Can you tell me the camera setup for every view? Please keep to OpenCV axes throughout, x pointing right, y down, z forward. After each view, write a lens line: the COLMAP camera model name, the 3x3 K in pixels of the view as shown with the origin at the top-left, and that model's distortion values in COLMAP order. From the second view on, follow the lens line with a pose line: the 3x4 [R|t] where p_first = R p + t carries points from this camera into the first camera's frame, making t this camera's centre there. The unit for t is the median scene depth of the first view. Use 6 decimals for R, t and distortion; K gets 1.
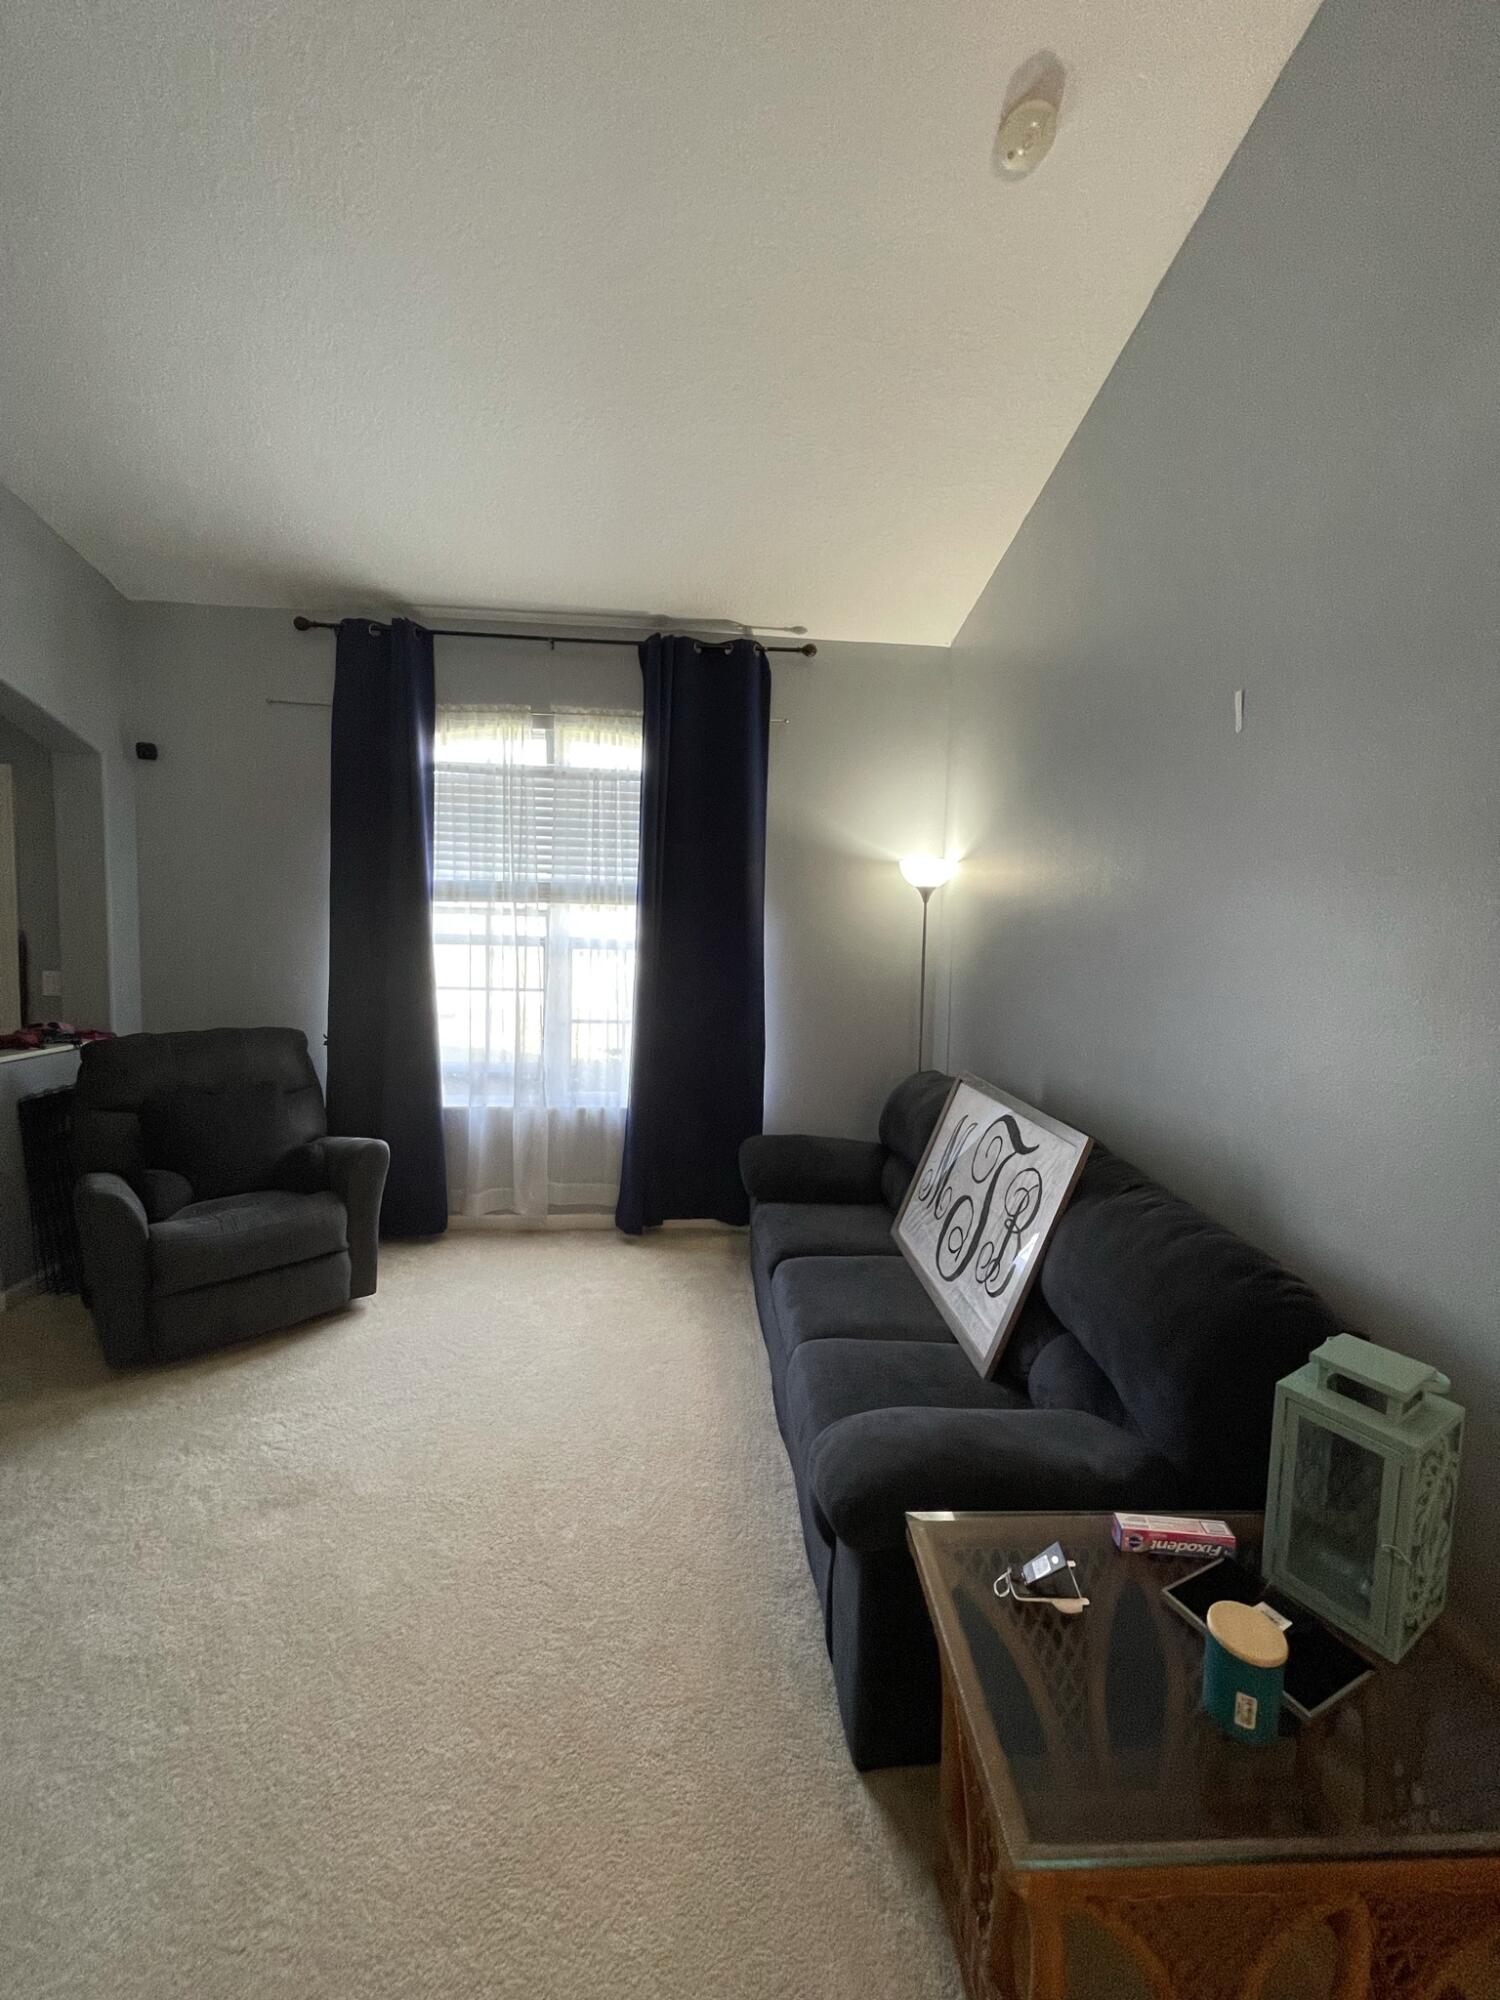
lens RADIAL K [[805.4, 0, 745.9], [0, 805.4, 996.0], [0, 0, 1]] dist [-0.001141, -0.000680]
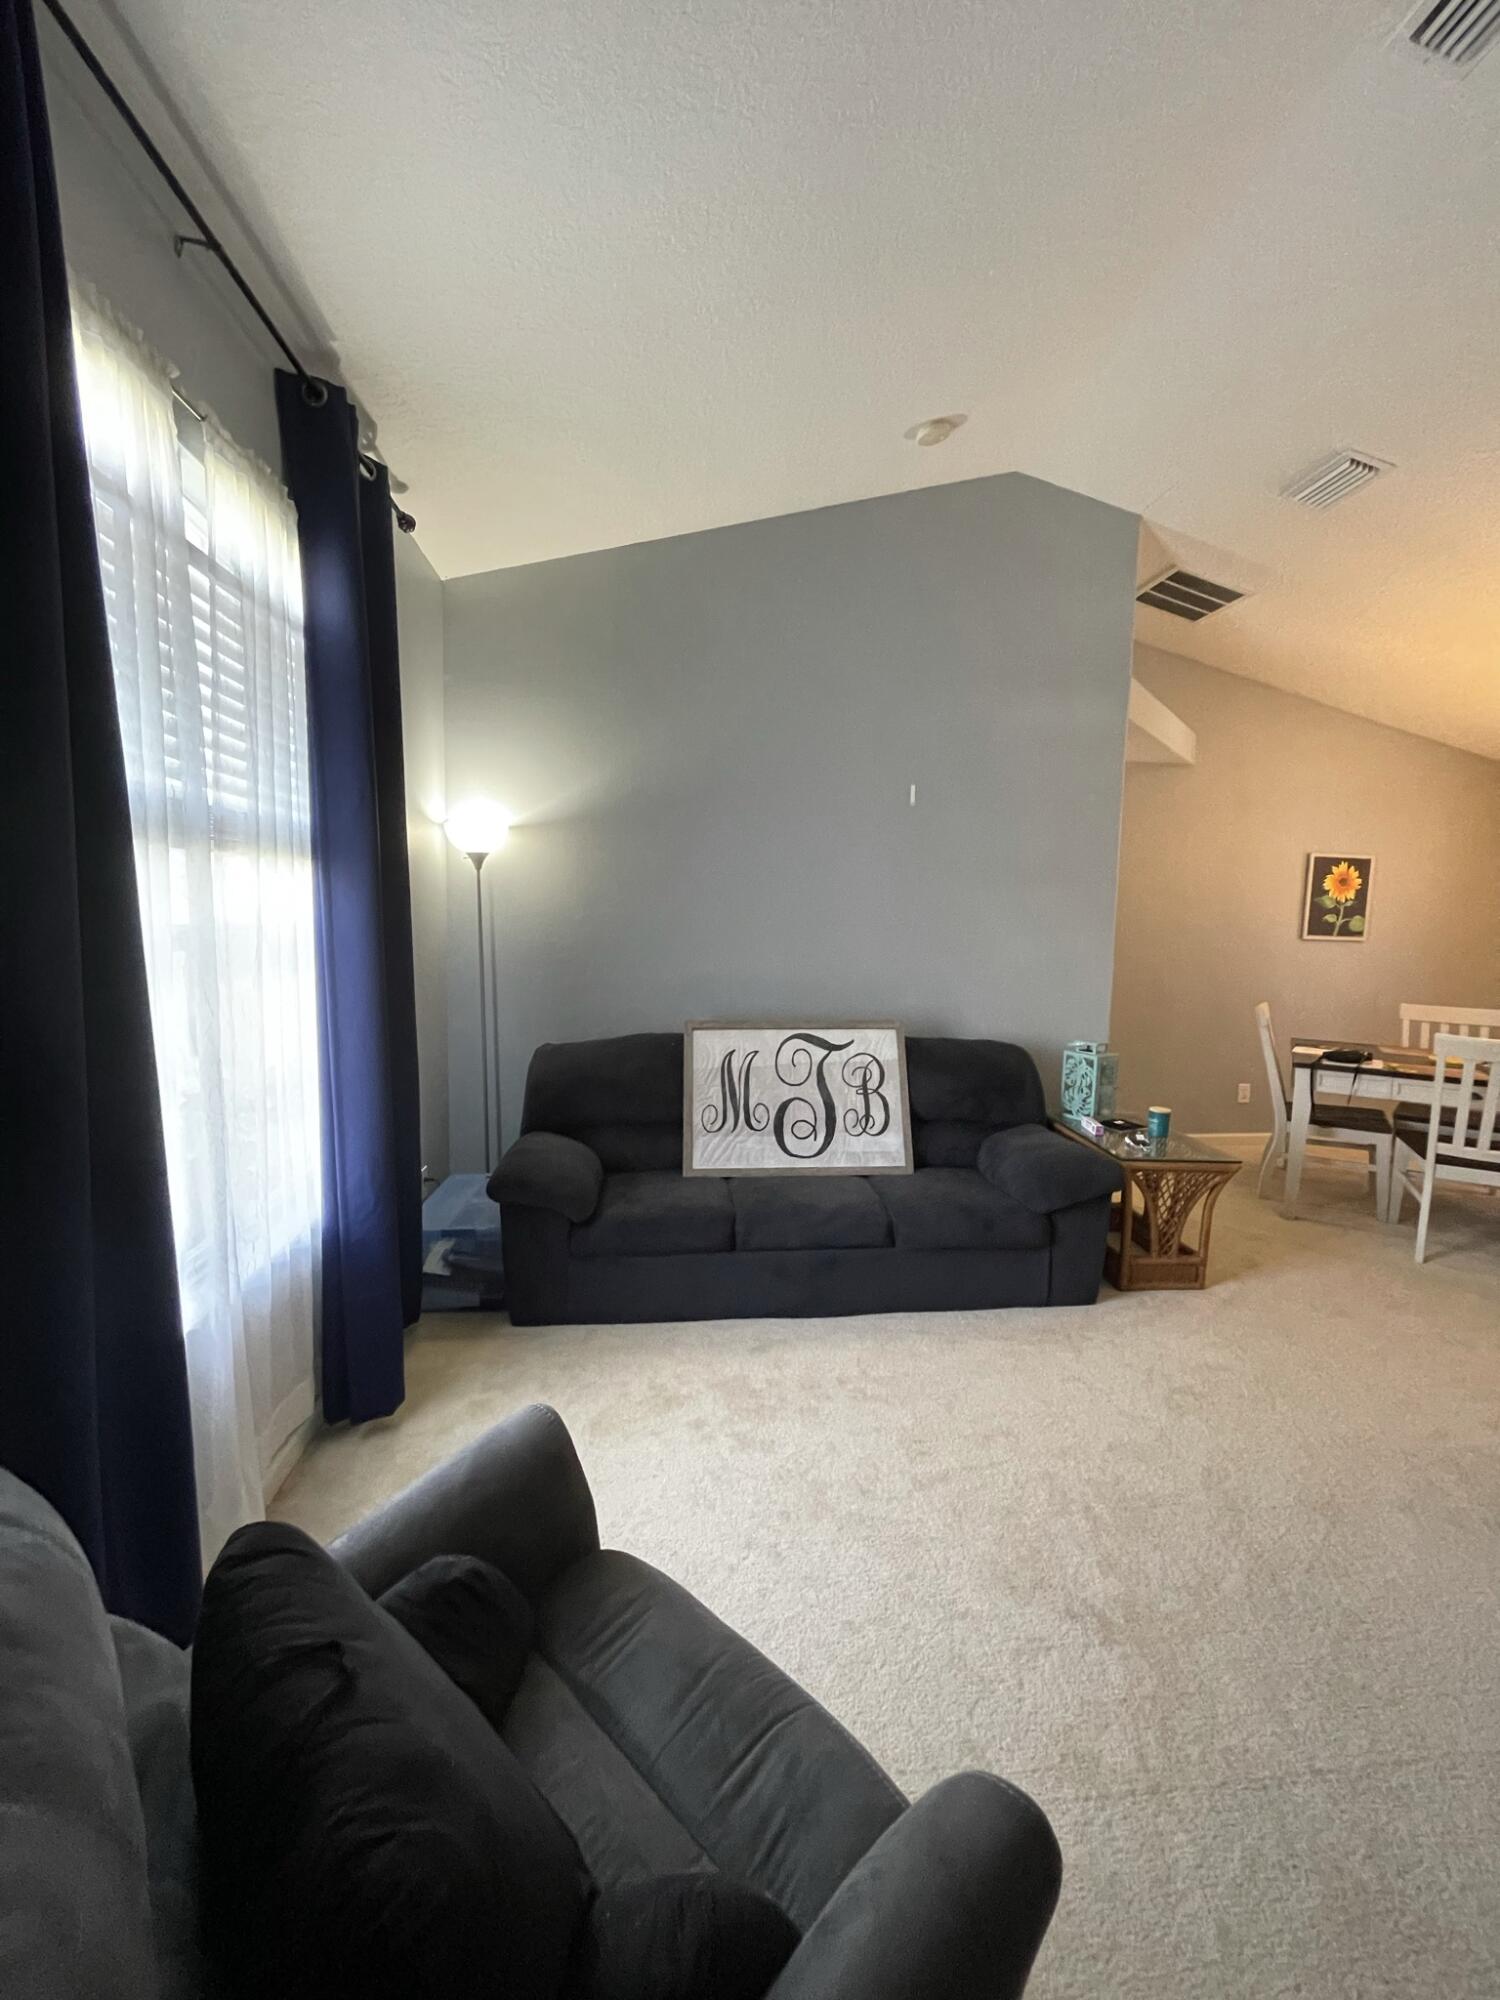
lens RADIAL K [[805.4, 0, 744.5], [0, 805.4, 998.2], [0, 0, 1]] dist [-0.001141, -0.000680]
pose [[-0.024411, -0.140826, 0.989733, -0.933687], [0.068289, 0.987481, 0.142190, -0.107588], [-0.997367, 0.071059, -0.014489, 0.959087]]
